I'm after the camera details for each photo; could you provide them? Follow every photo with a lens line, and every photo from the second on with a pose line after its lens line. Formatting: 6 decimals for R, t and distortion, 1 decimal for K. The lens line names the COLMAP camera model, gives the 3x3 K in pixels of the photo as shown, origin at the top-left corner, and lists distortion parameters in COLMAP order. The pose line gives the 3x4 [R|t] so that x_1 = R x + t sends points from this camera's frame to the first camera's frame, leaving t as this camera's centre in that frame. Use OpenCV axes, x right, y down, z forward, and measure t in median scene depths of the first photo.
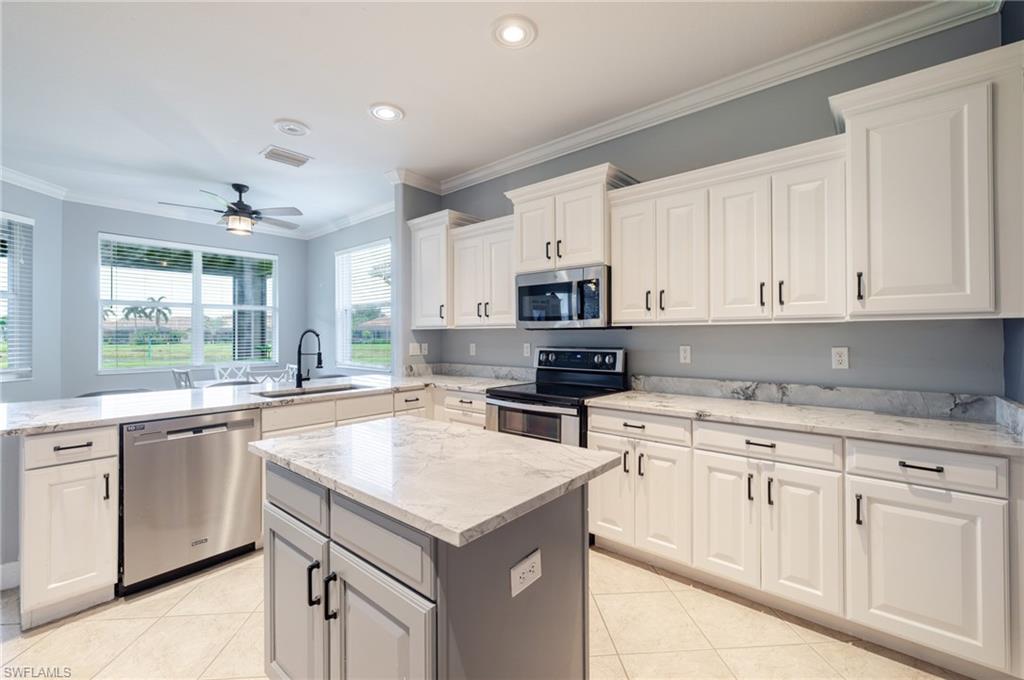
lens RADIAL K [[430.0, 0, 509.1], [0, 430.0, 334.3], [0, 0, 1]] dist [0.001326, 0.000205]
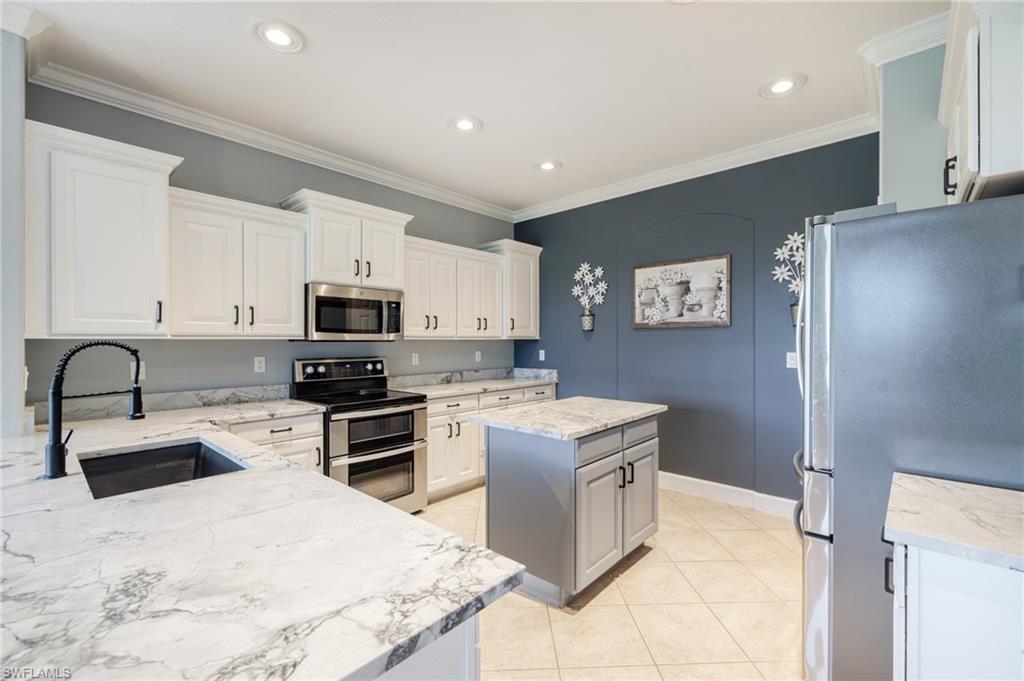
lens RADIAL K [[430.0, 0, 512.2], [0, 430.0, 342.1], [0, 0, 1]] dist [0.001326, 0.000205]
pose [[0.031333, 0.000960, 0.999509, -0.974157], [0.002414, 0.999997, -0.001037, -0.007739], [-0.999506, 0.002445, 0.031331, 0.588416]]
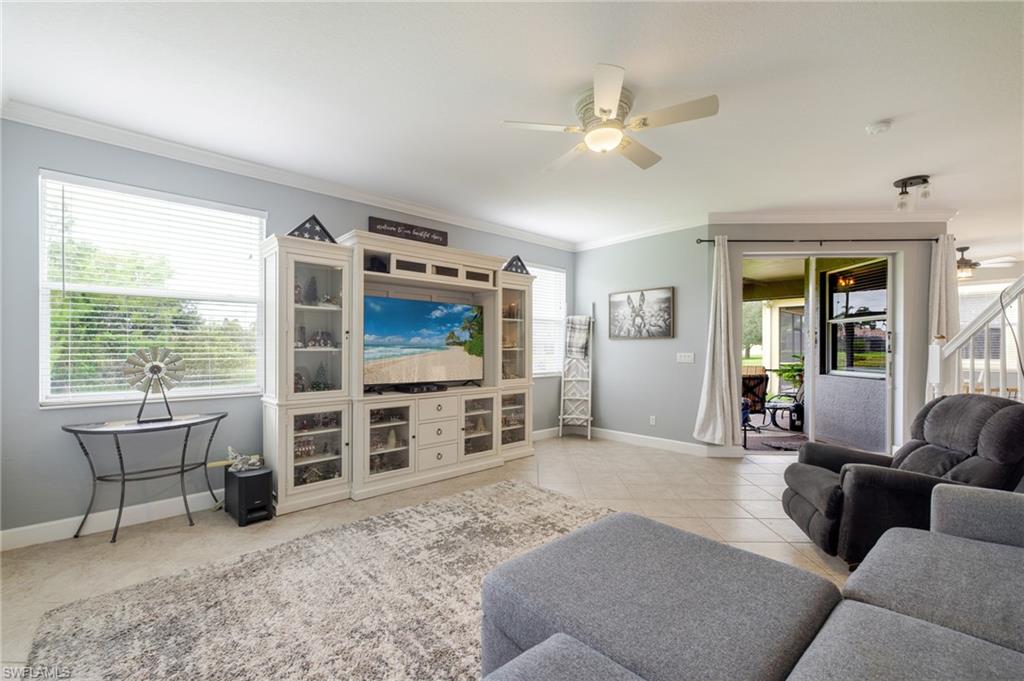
lens RADIAL K [[430.0, 0, 485.1], [0, 430.0, 350.7], [0, 0, 1]] dist [0.001326, 0.000205]
pose [[0.991708, 0.003062, -0.128475, -3.146452], [-0.002182, 0.999973, 0.006992, 0.015523], [0.128493, -0.006654, 0.991688, -1.086520]]
